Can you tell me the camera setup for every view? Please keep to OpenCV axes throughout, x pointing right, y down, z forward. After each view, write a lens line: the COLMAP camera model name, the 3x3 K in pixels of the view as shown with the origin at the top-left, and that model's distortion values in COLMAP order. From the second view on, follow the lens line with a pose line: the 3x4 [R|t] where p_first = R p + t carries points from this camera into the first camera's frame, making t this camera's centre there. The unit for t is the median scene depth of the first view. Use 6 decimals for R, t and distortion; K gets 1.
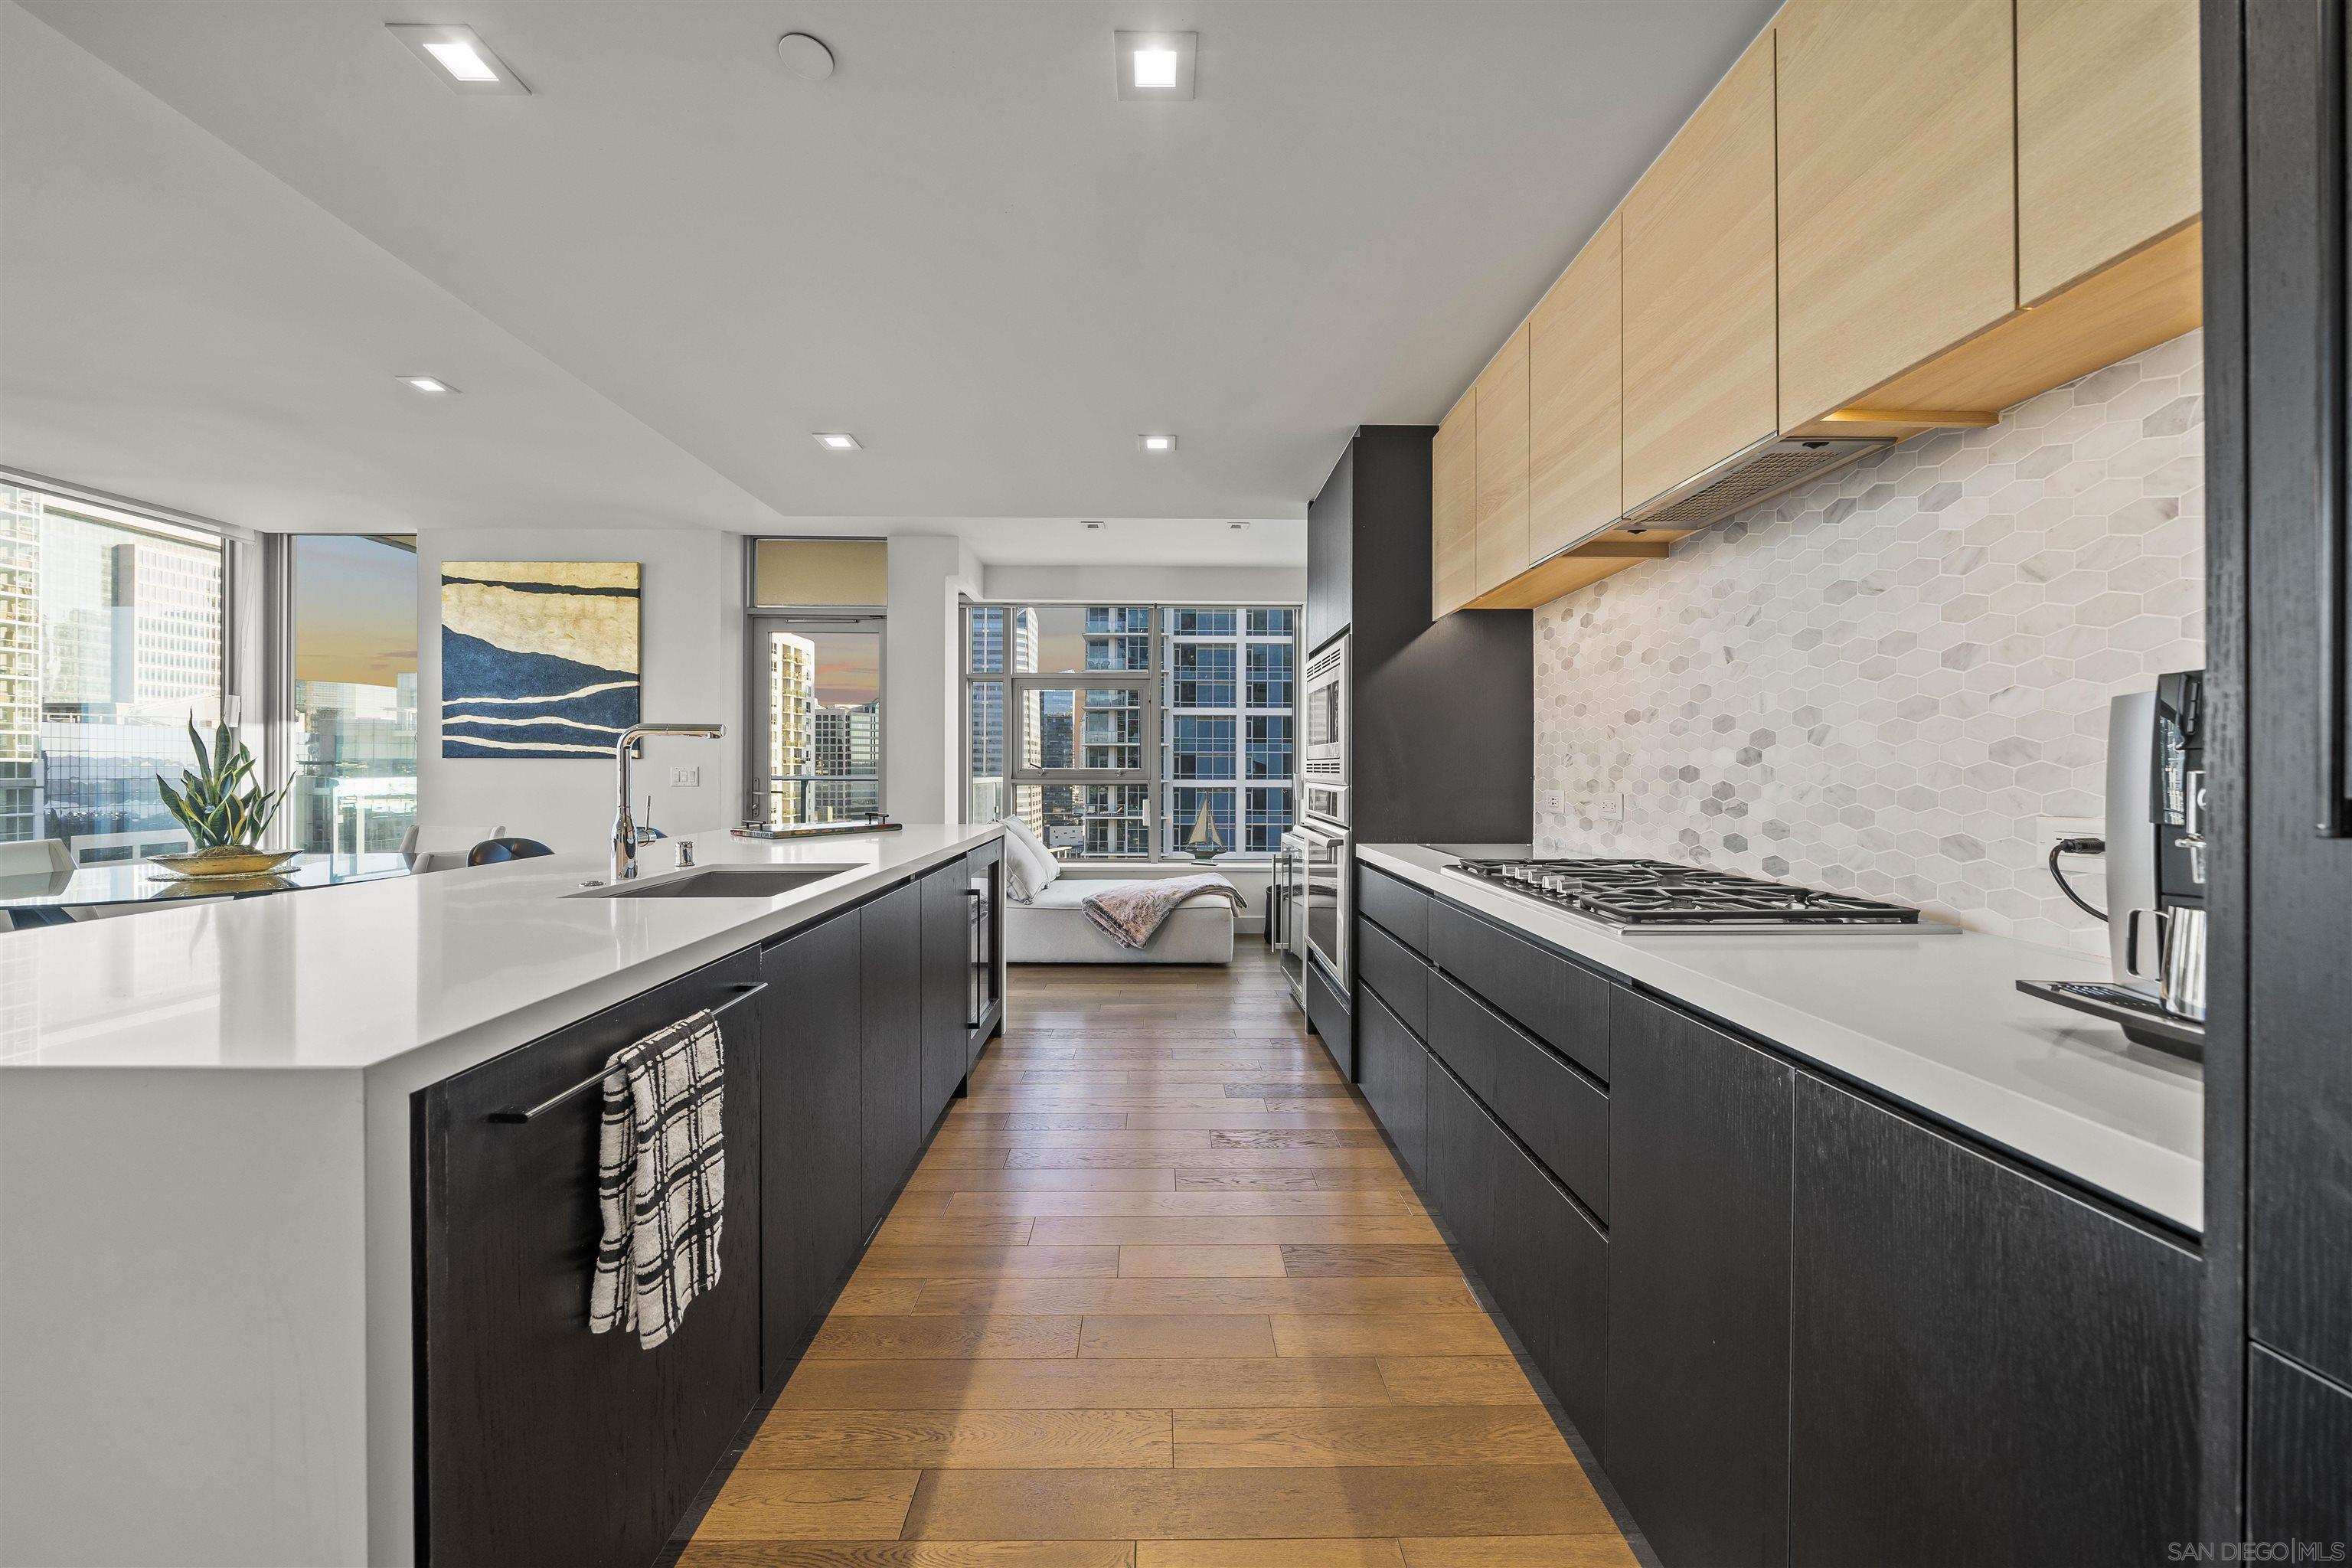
lens RADIAL K [[800.6, 0, 1169.1], [0, 800.6, 768.8], [0, 0, 1]] dist [-0.007829, 0.000007]
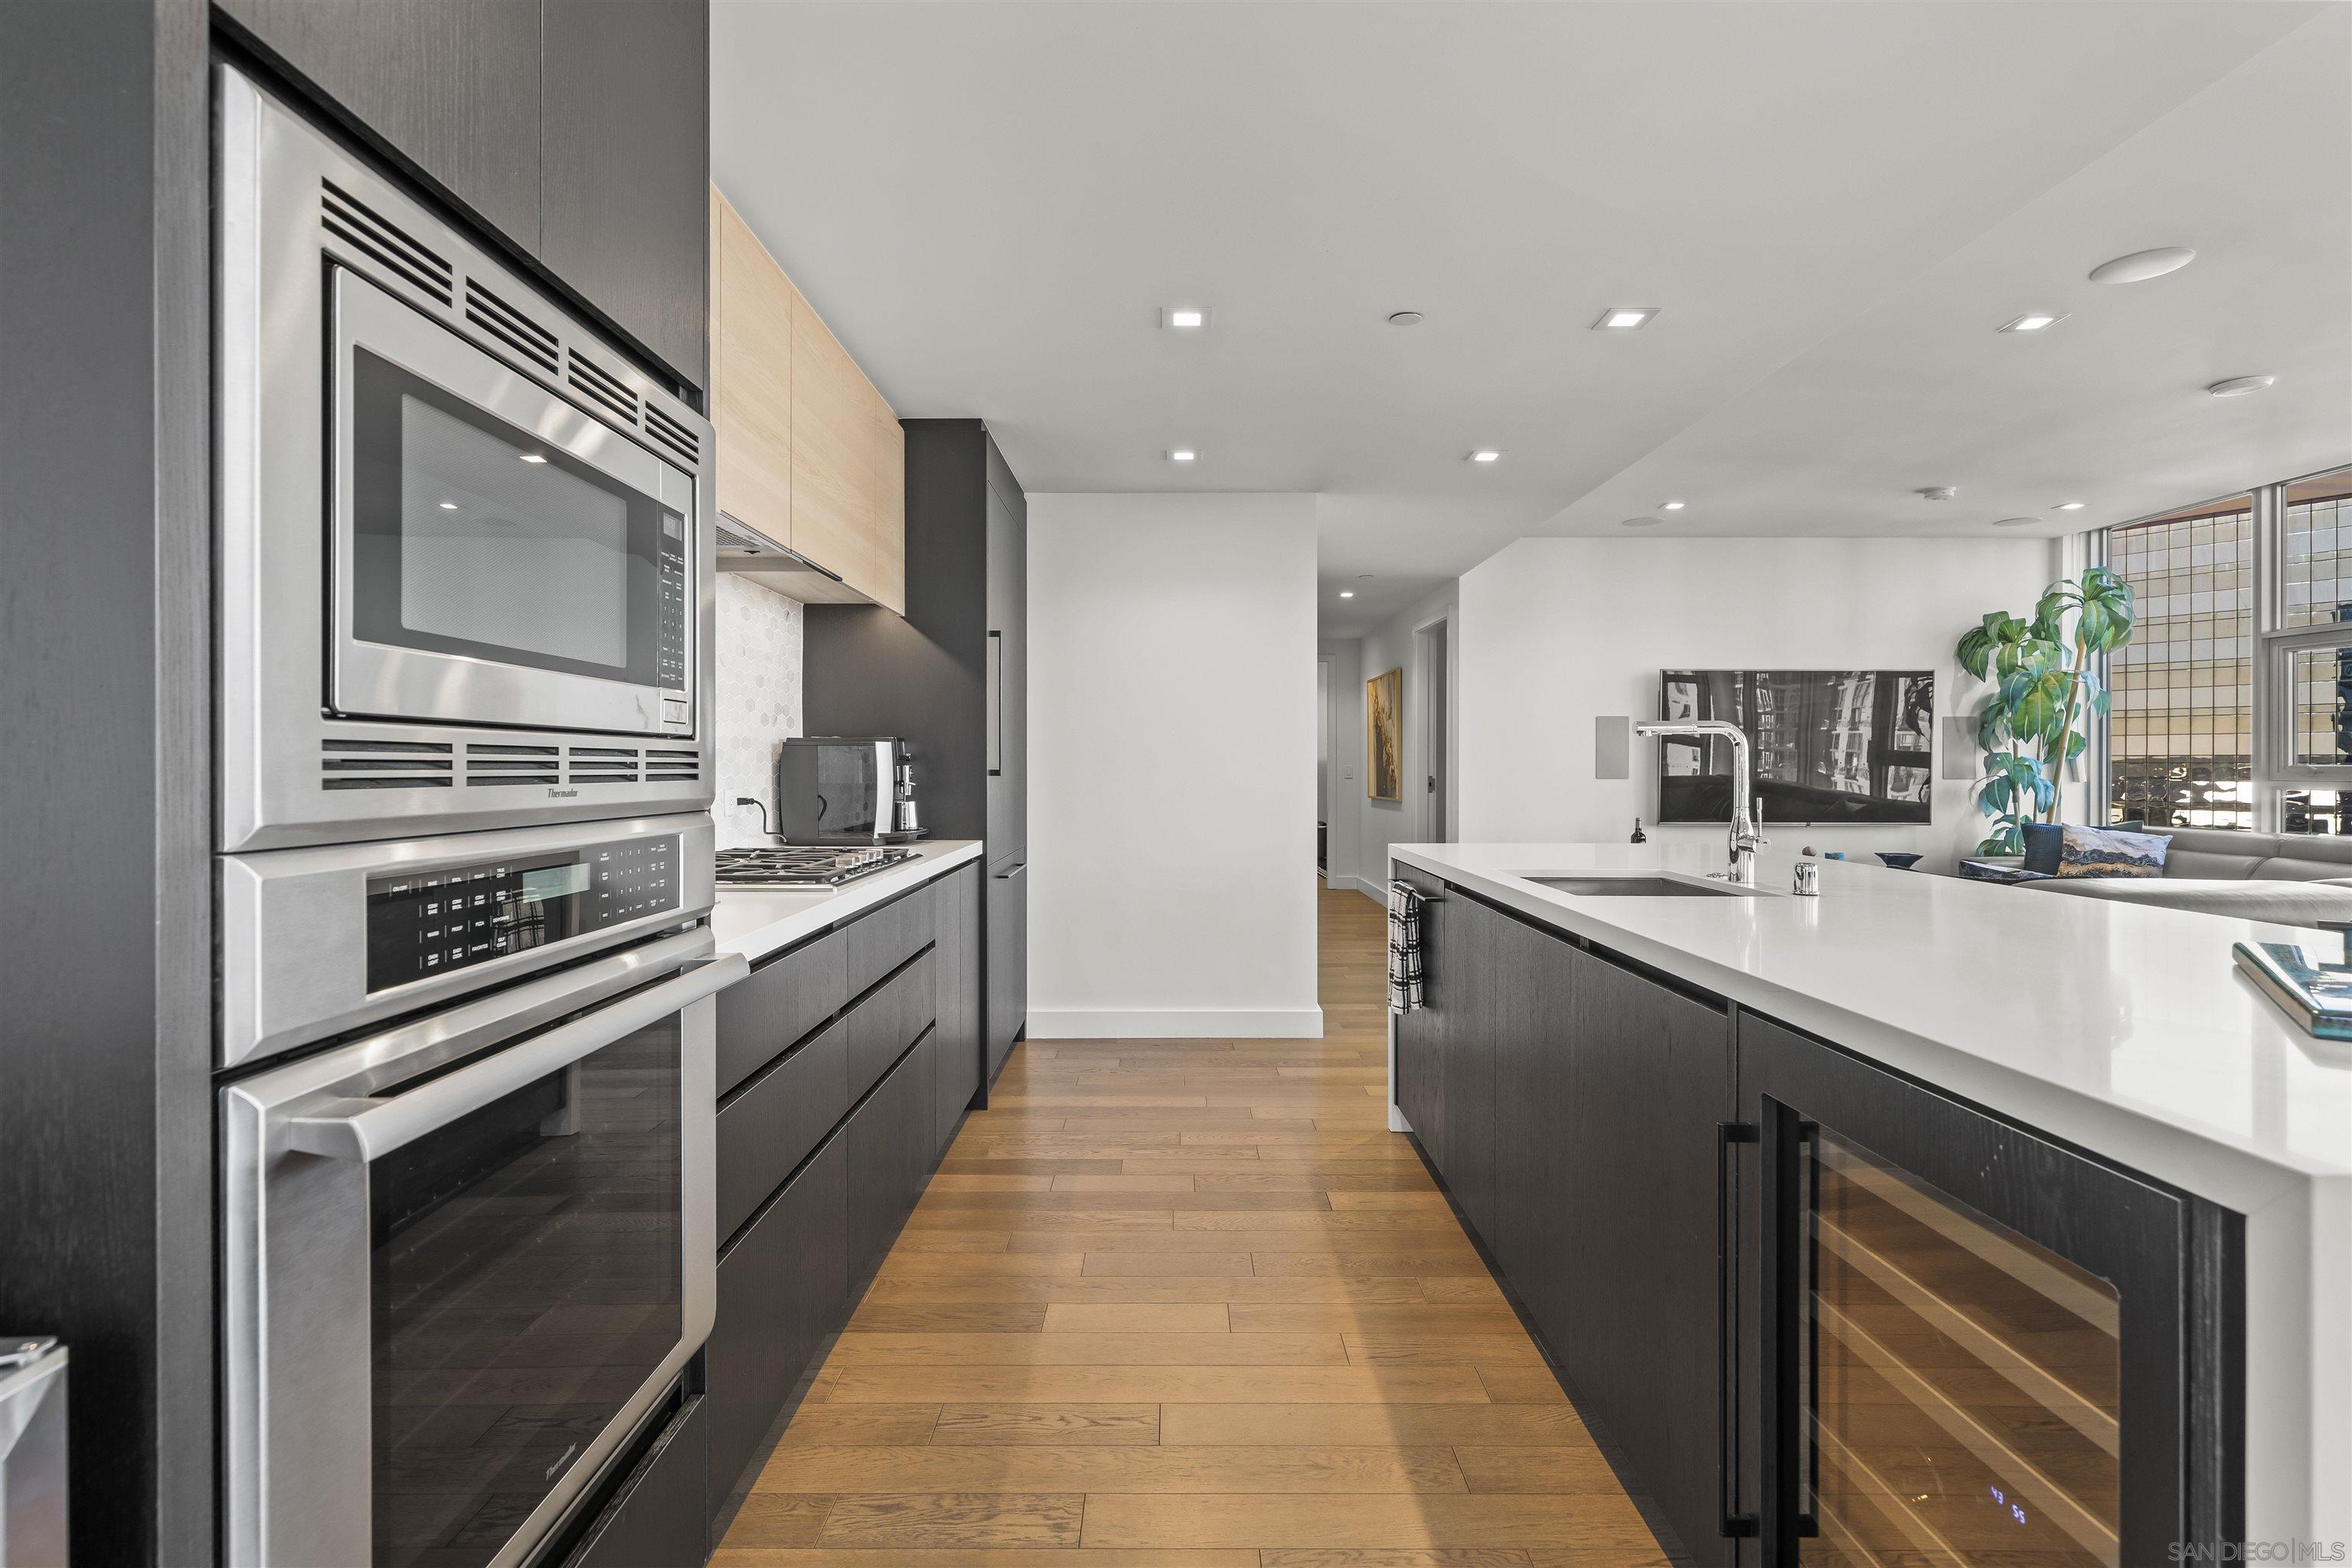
lens RADIAL K [[1113.8, 0, 1173.2], [0, 1113.8, 764.1], [0, 0, 1]] dist [0.004885, 0.000098]
pose [[-0.999915, -0.003011, 0.012703, -0.010290], [-0.002989, 0.999994, 0.001740, -0.003438], [-0.012708, 0.001702, -0.999918, 1.552173]]
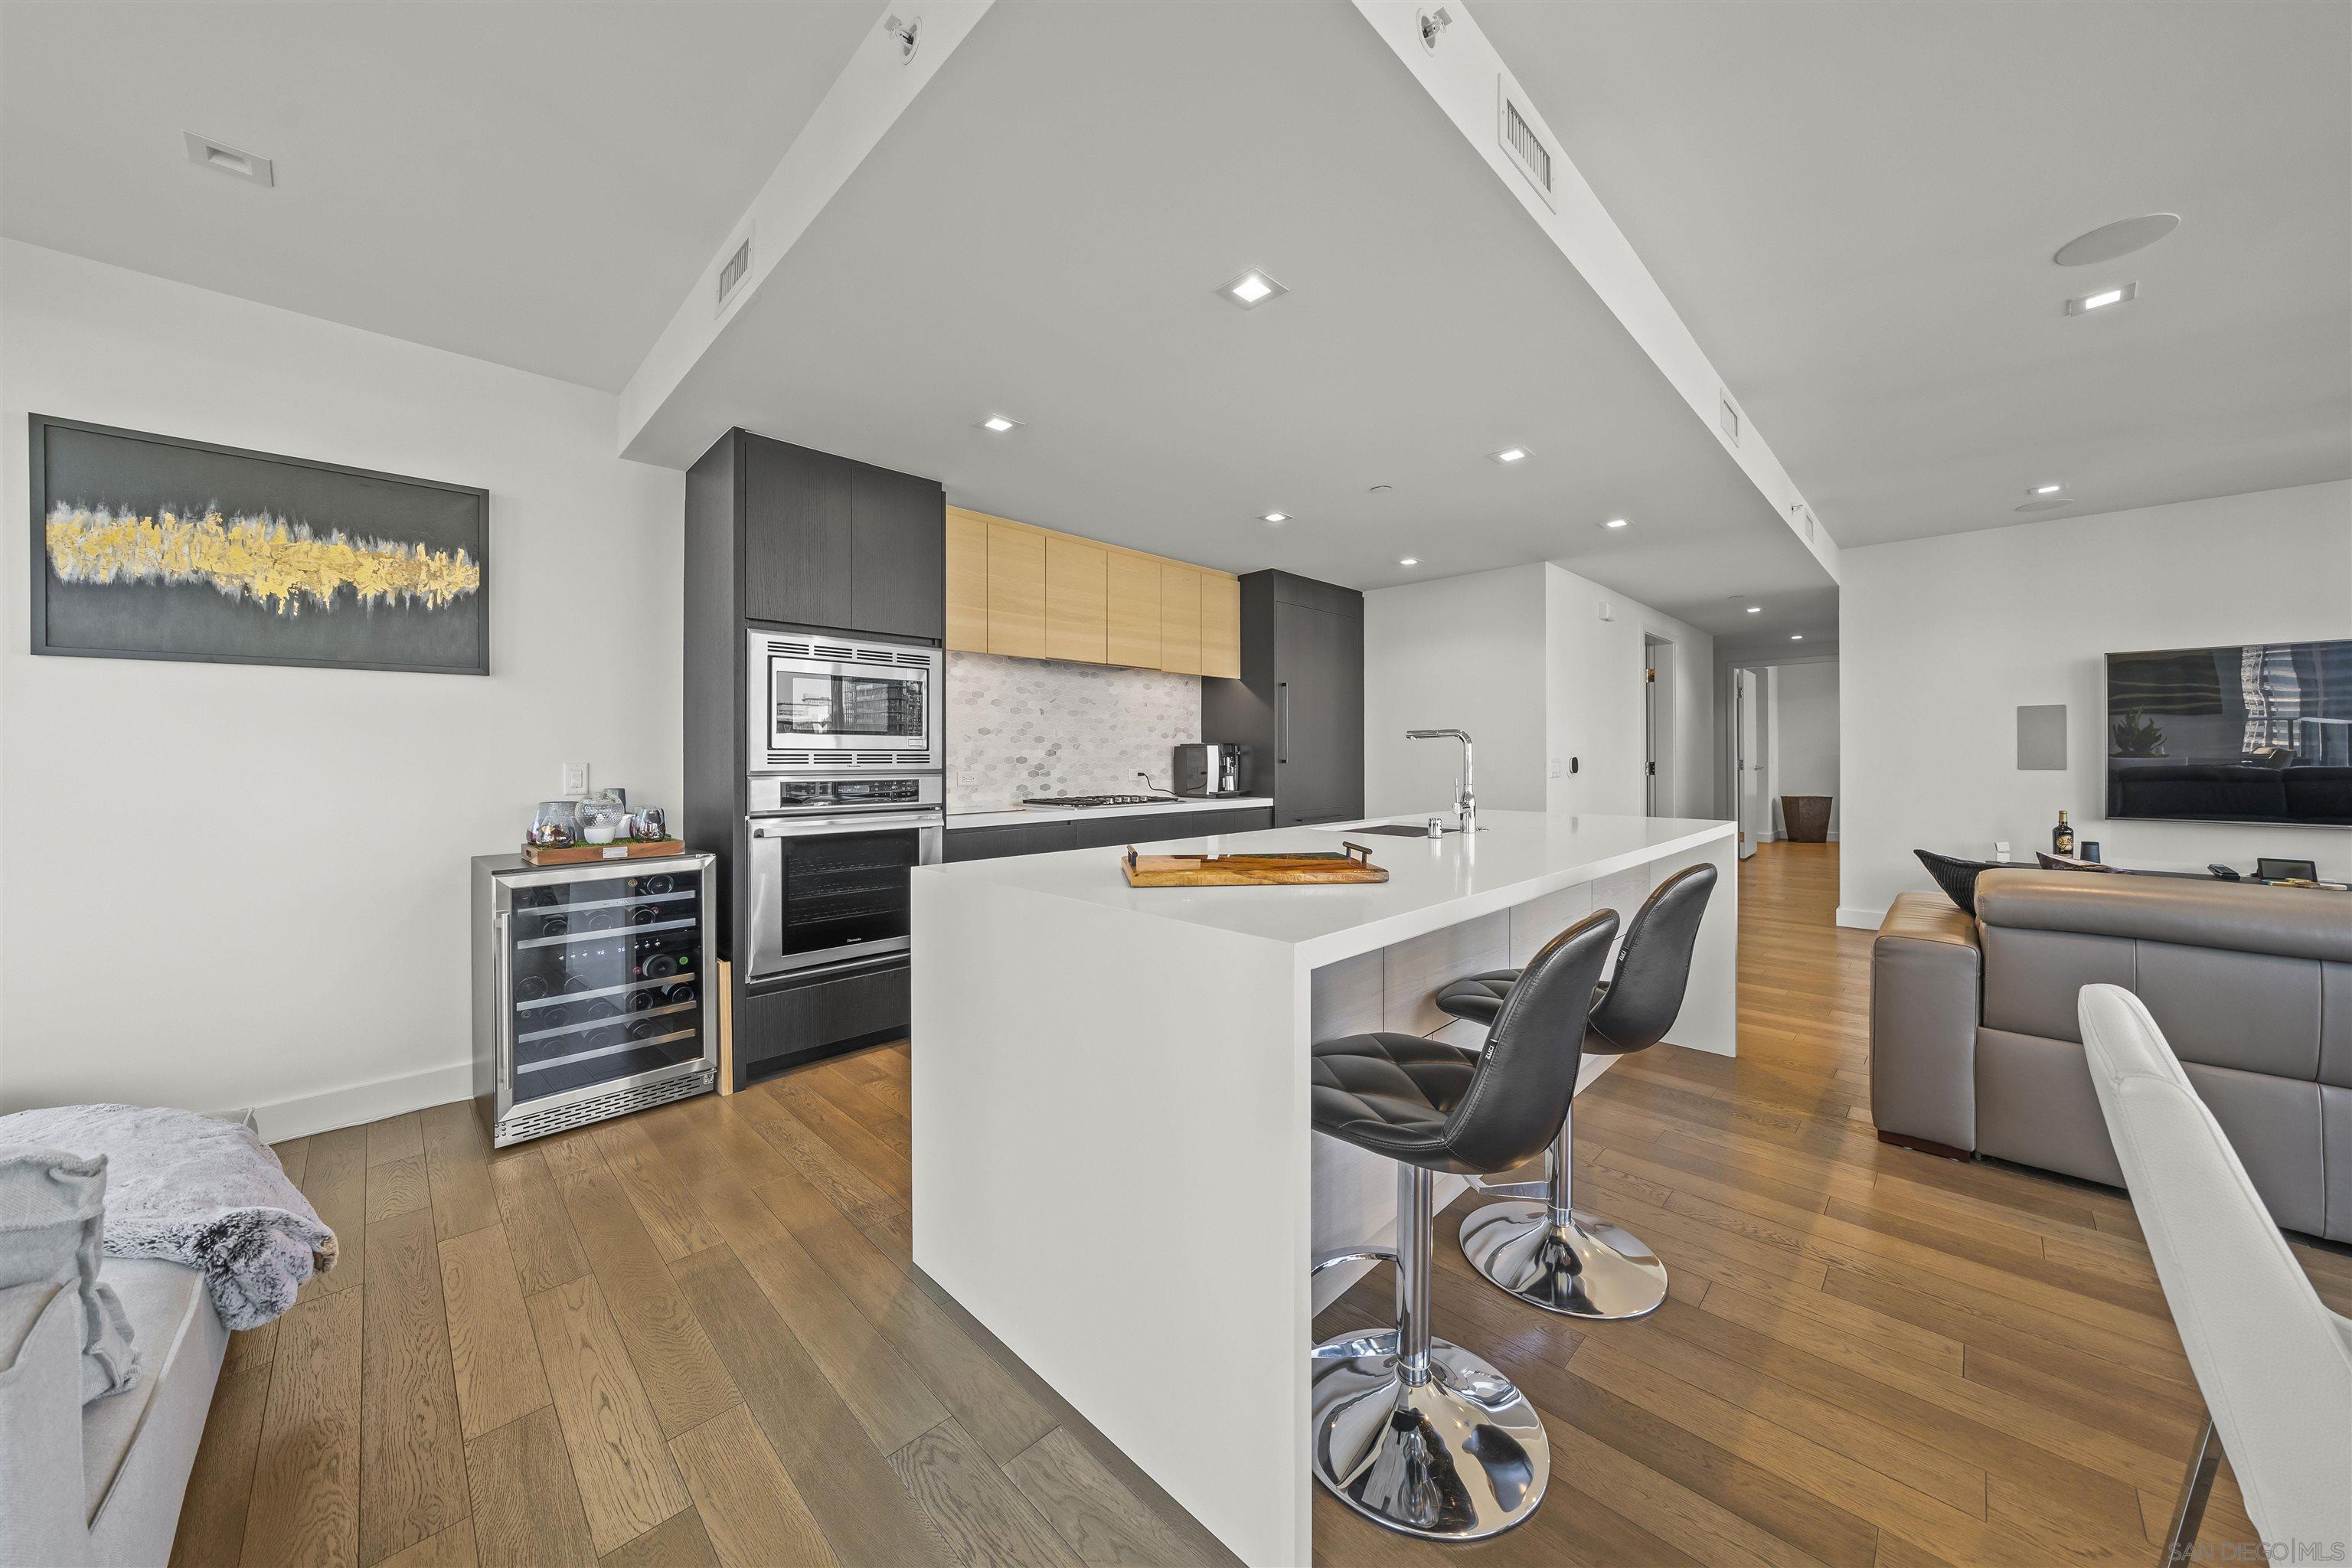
lens RADIAL K [[800.6, 0, 1170.0], [0, 800.6, 759.1], [0, 0, 1]] dist [-0.007829, 0.000007]
pose [[-0.693855, -0.003986, 0.720104, -0.903016], [0.001791, 0.999972, 0.007261, -0.008761], [-0.720113, 0.006328, -0.693828, 1.607912]]
